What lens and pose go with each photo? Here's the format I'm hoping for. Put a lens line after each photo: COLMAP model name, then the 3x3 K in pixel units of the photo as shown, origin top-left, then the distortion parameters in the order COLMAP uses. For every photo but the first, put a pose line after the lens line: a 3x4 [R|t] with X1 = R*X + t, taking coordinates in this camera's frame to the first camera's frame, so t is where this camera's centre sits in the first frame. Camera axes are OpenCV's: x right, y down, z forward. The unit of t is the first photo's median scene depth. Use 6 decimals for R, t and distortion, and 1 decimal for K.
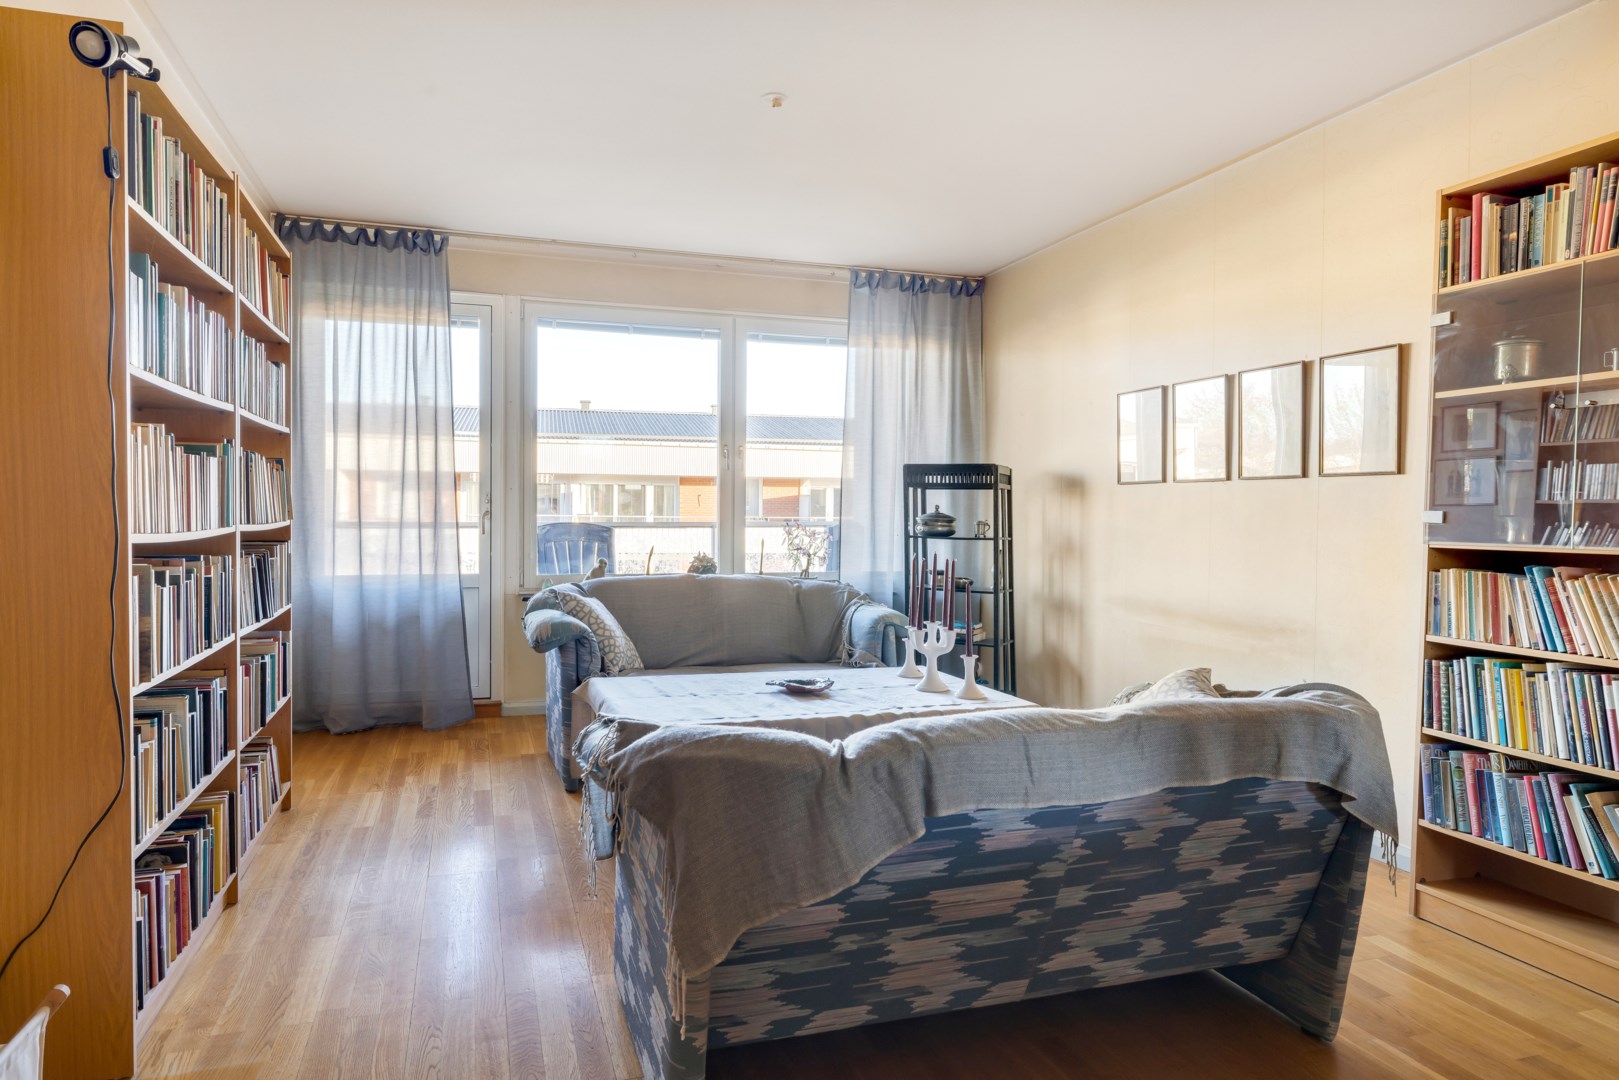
lens RADIAL K [[950.0, 0, 798.1], [0, 950.0, 536.6], [0, 0, 1]] dist [0.002742, 0.000002]
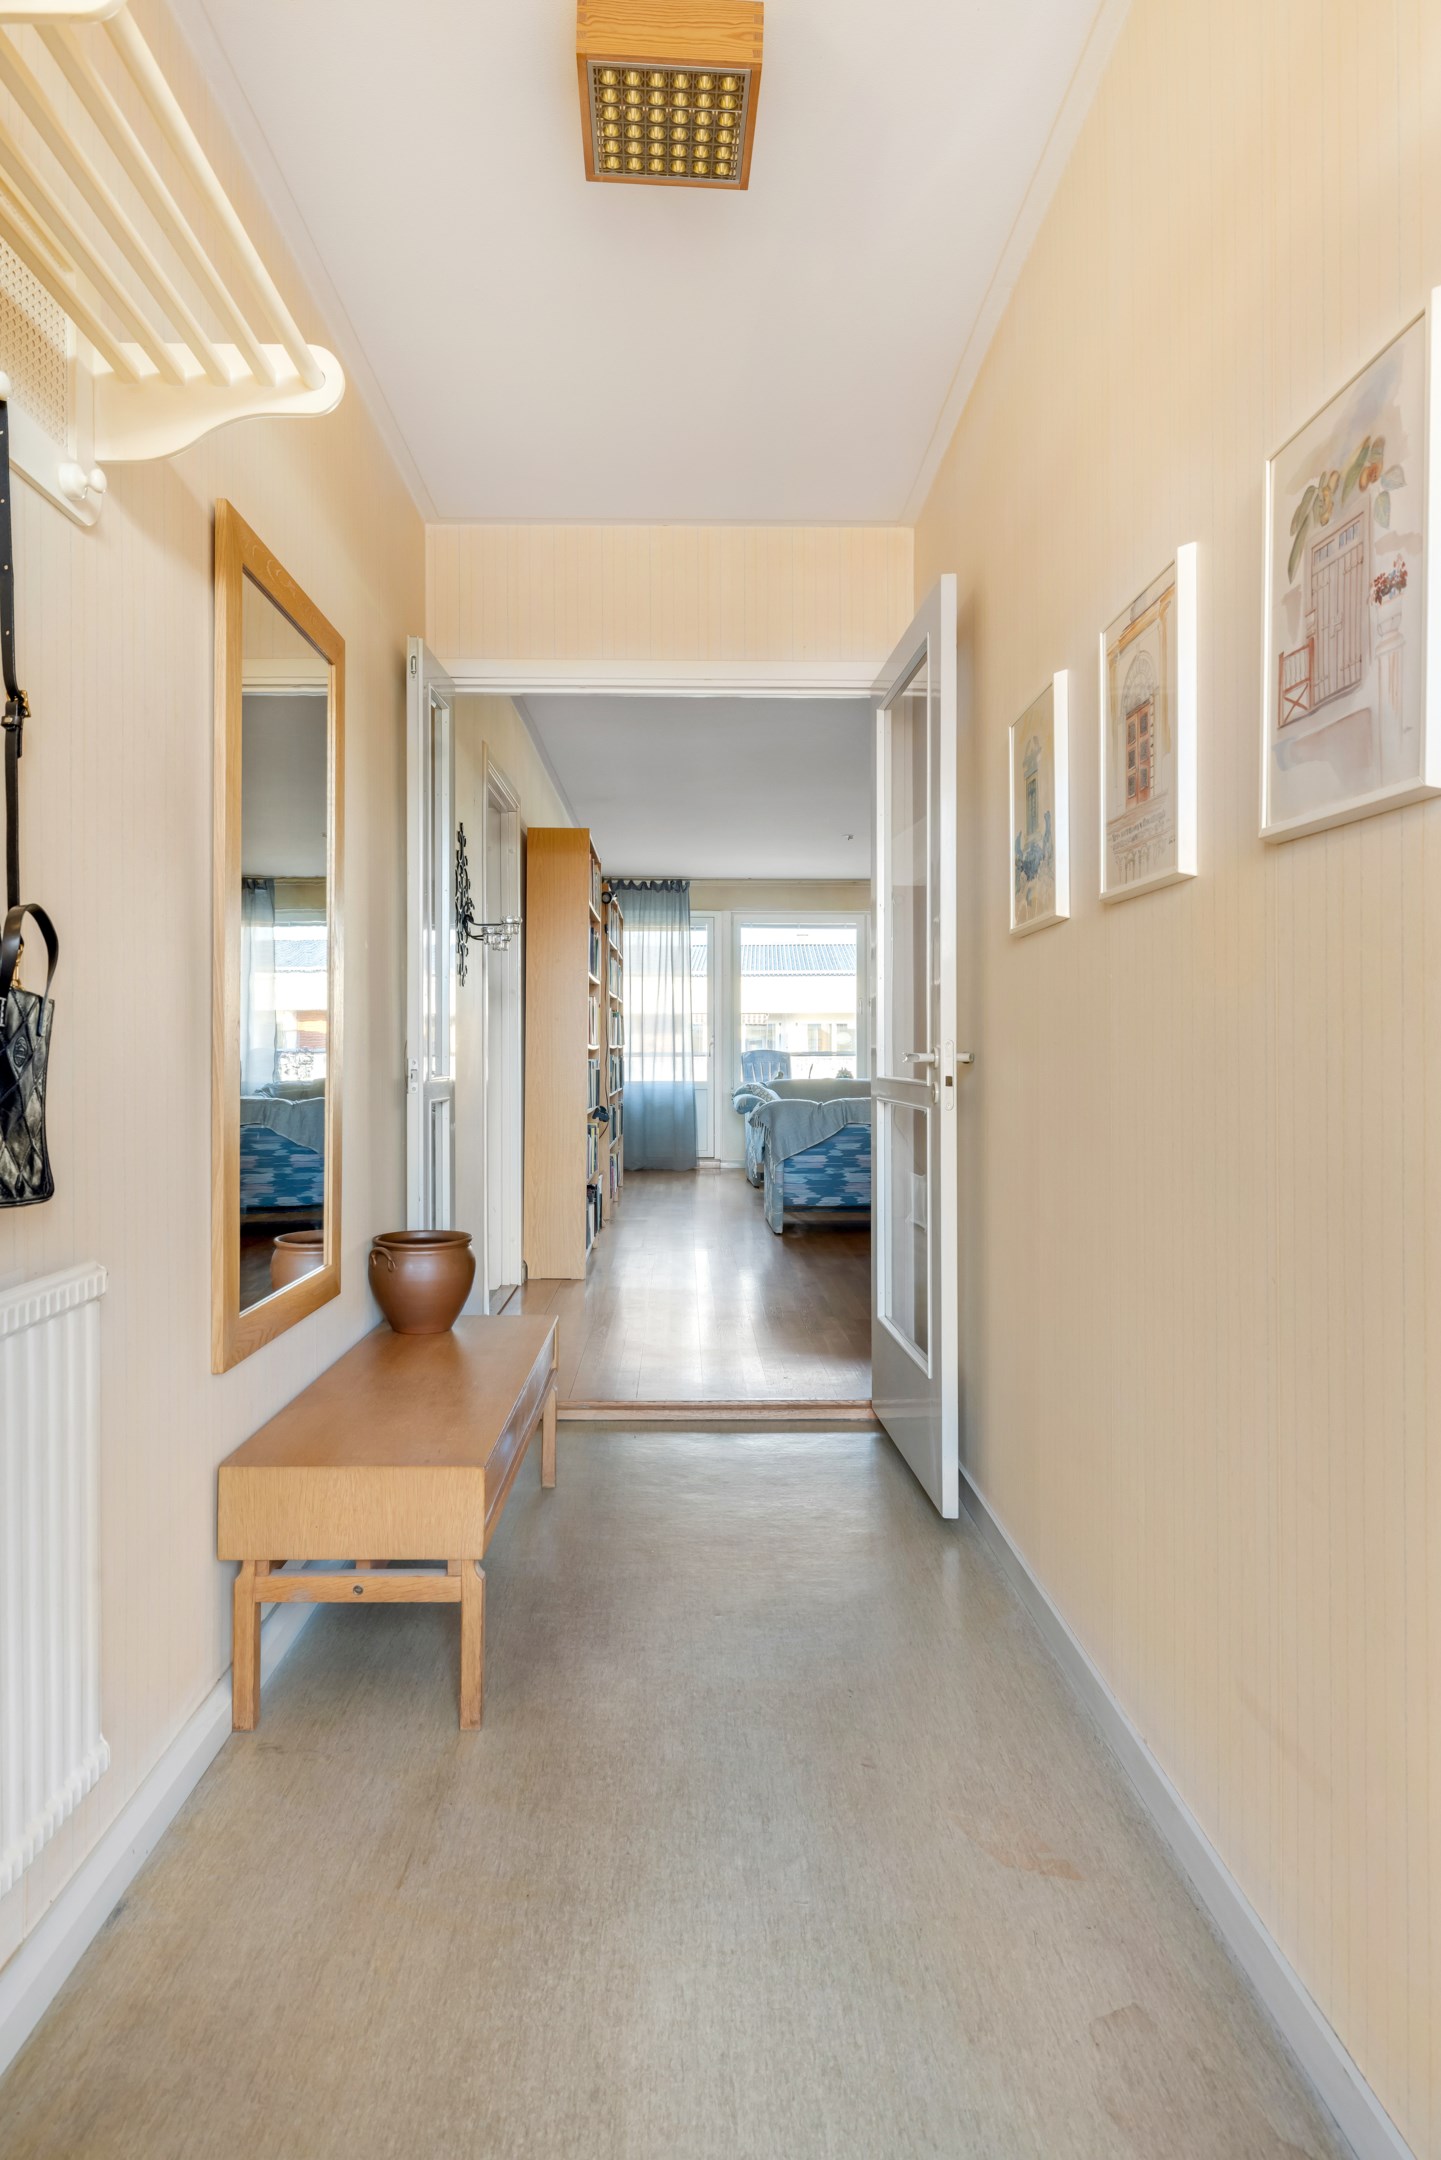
lens RADIAL K [[1311.0, 0, 721.5], [0, 1311.0, 1085.3], [0, 0, 1]] dist [-0.002769, 0.000217]
pose [[0.955846, -0.007864, -0.293764, 0.378416], [0.006376, 0.999962, -0.006024, 0.065386], [0.293800, 0.003884, 0.955859, -1.245771]]
